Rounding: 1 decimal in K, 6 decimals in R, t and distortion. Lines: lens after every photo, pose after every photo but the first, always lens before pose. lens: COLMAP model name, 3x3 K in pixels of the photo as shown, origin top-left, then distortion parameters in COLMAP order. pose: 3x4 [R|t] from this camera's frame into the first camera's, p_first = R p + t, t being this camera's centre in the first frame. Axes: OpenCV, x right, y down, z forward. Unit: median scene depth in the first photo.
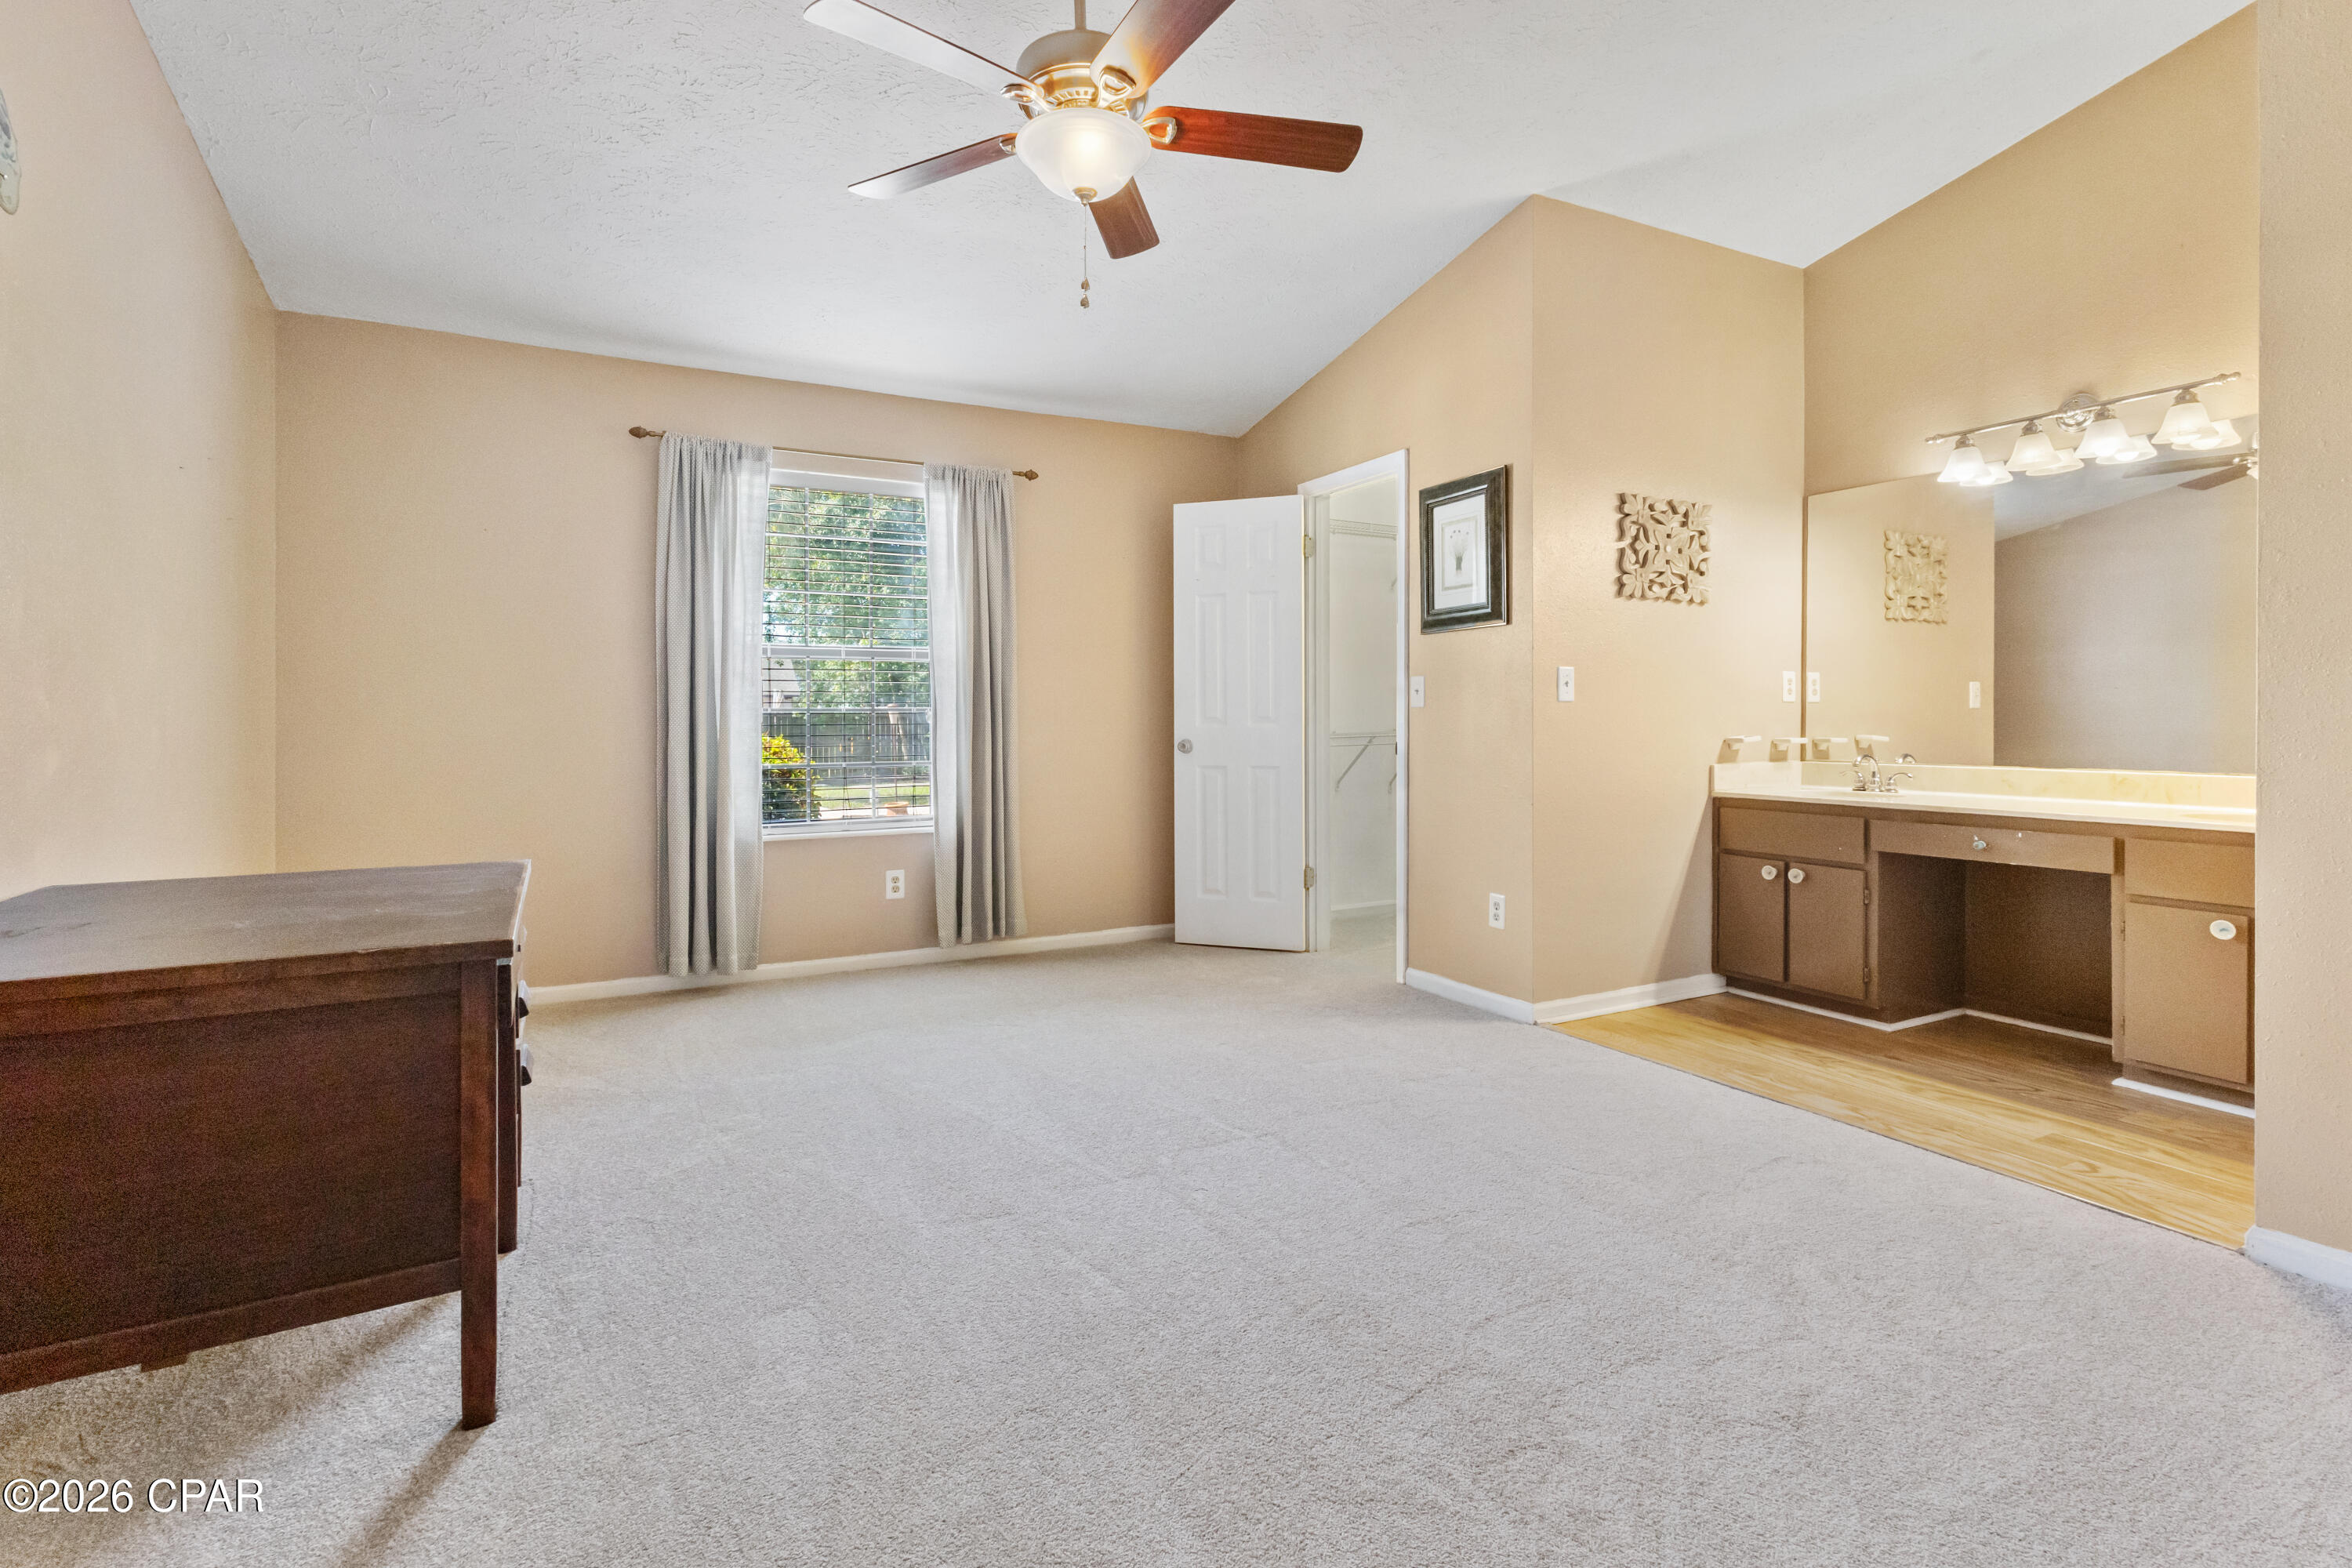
lens RADIAL K [[1107.2, 0, 1172.3], [0, 1107.2, 740.6], [0, 0, 1]] dist [-0.002982, 0.000736]
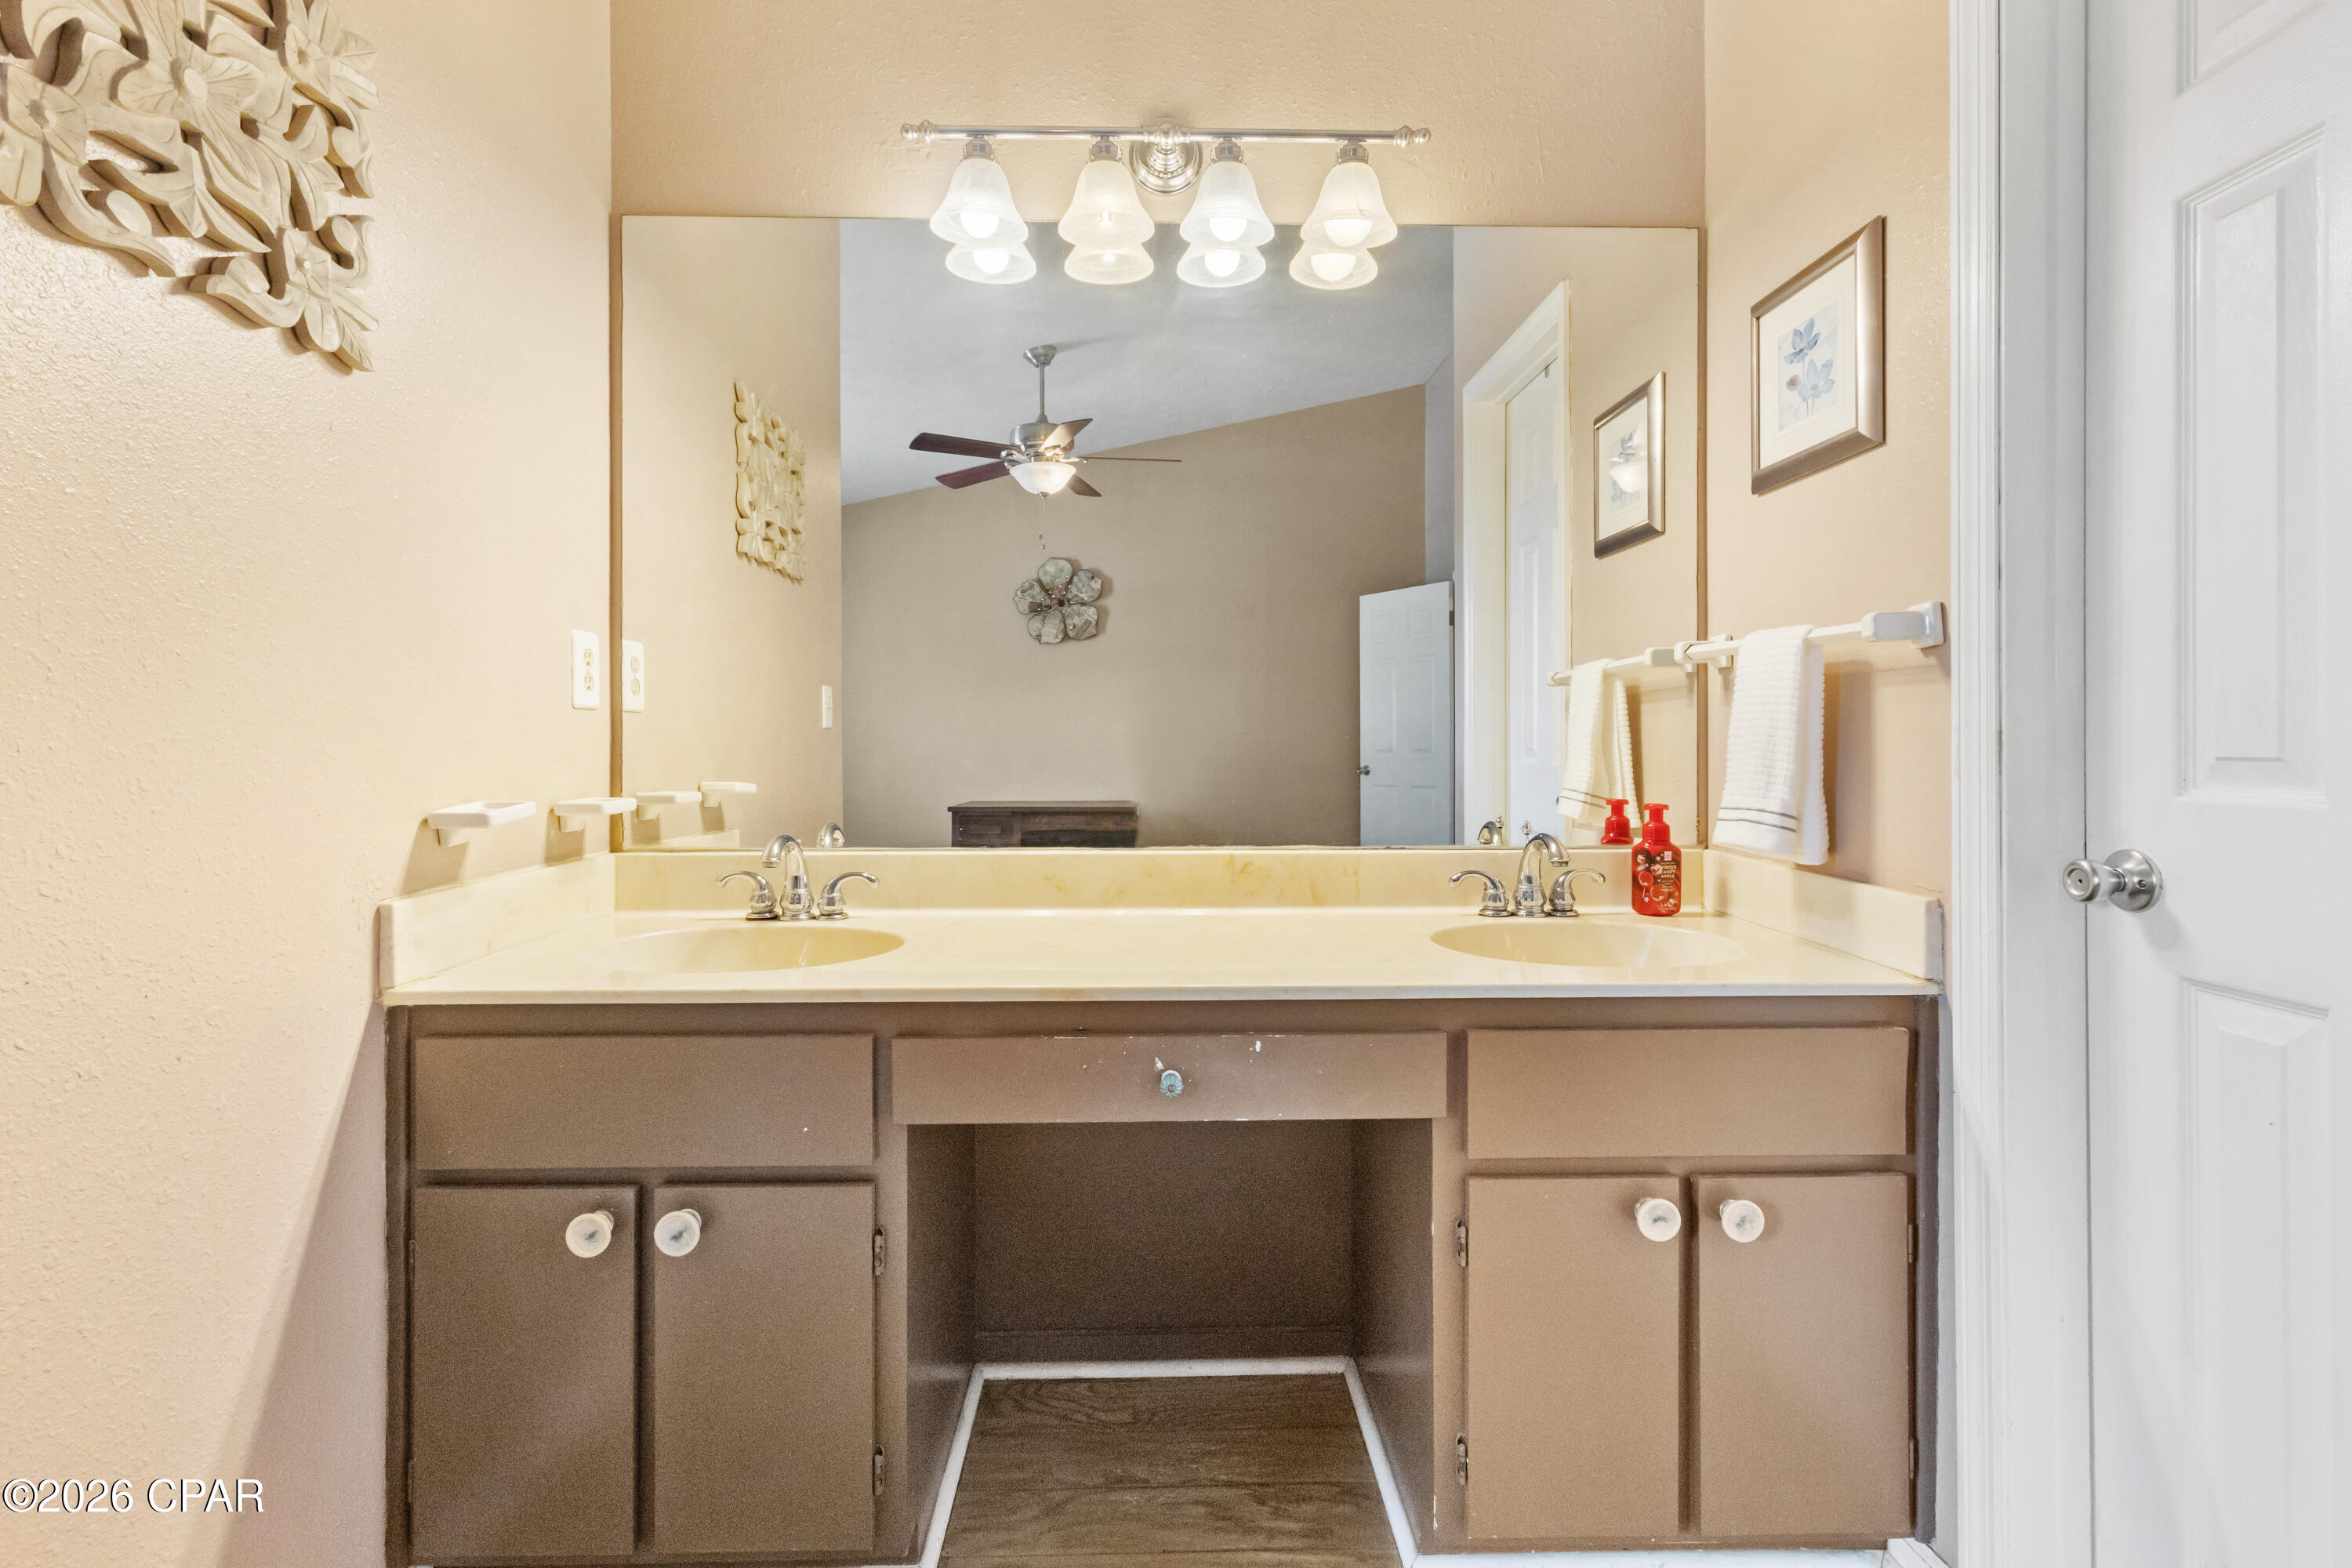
lens RADIAL K [[1107.2, 0, 1172.3], [0, 1107.2, 740.6], [0, 0, 1]] dist [-0.002982, 0.000736]
pose [[0.448450, -0.000841, 0.893807, 0.317978], [0.017474, 0.999817, -0.007827, -0.018001], [-0.893637, 0.019128, 0.448383, 0.679138]]
